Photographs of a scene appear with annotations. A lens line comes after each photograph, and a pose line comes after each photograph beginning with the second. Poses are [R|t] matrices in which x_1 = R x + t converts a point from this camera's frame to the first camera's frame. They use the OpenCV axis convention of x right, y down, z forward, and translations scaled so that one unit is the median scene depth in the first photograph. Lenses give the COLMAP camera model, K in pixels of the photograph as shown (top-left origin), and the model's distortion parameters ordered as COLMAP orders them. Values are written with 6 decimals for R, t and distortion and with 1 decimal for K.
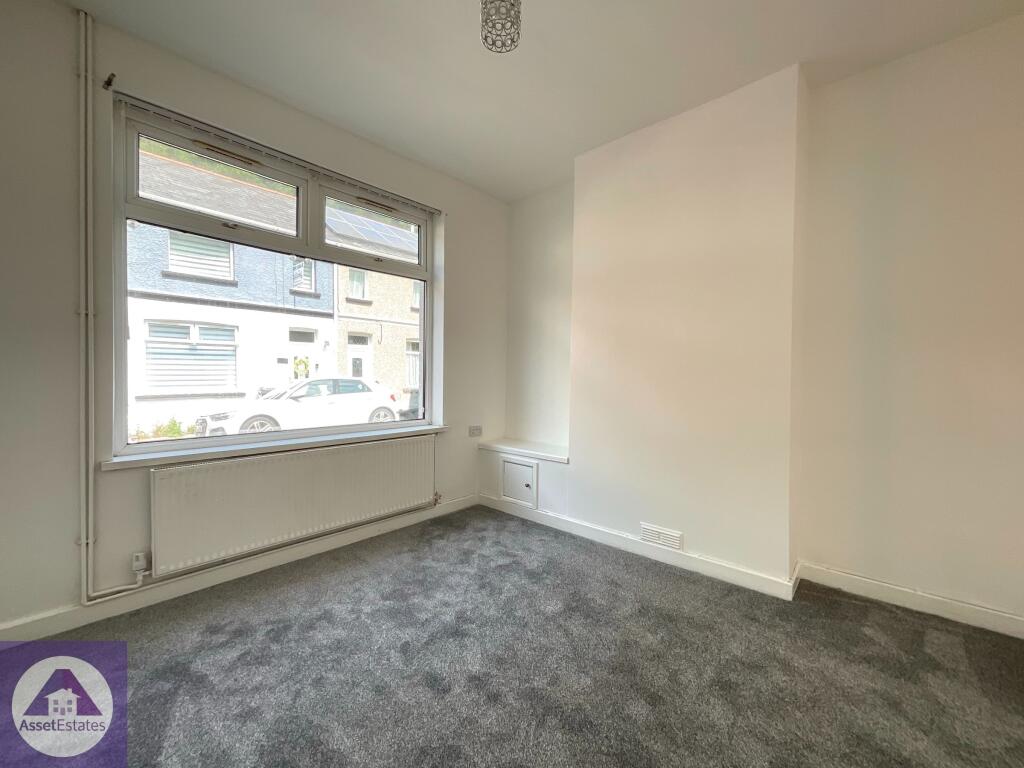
lens RADIAL K [[416.3, 0, 512.8], [0, 416.3, 385.7], [0, 0, 1]] dist [0.004490, -0.000115]
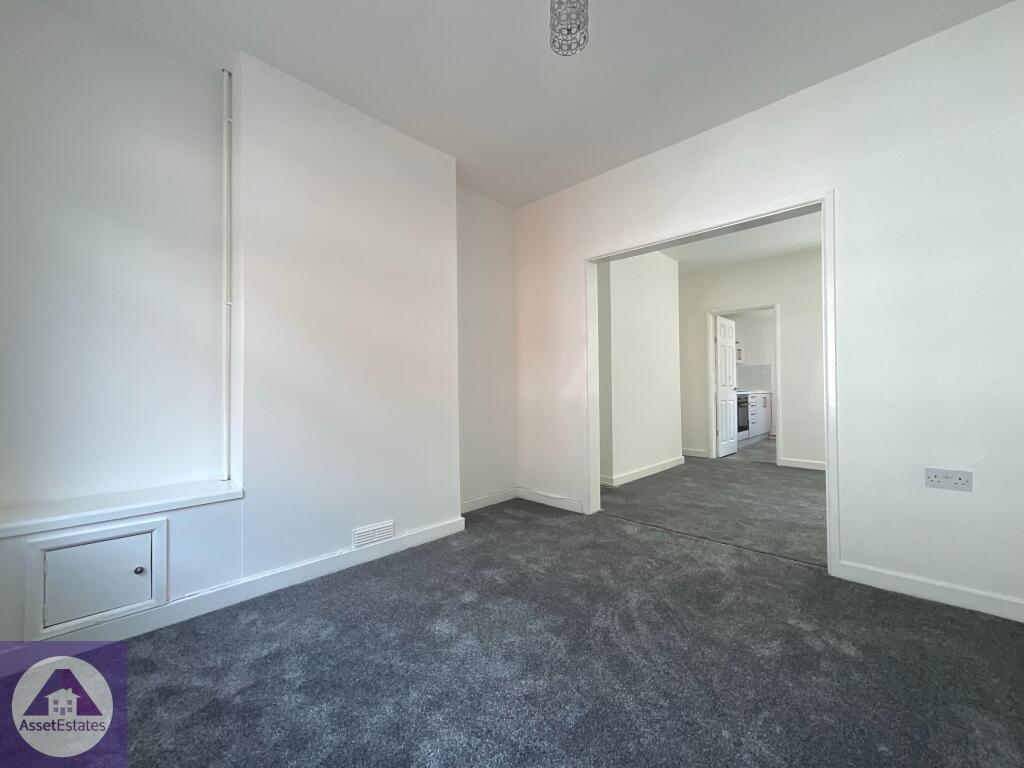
lens RADIAL K [[416.3, 0, 512.5], [0, 416.3, 377.8], [0, 0, 1]] dist [0.004490, -0.000115]
pose [[0.035954, 0.012908, 0.999270, -0.608783], [0.026470, 0.999553, -0.013864, 0.013877], [-0.999003, 0.026949, 0.035597, 0.610117]]
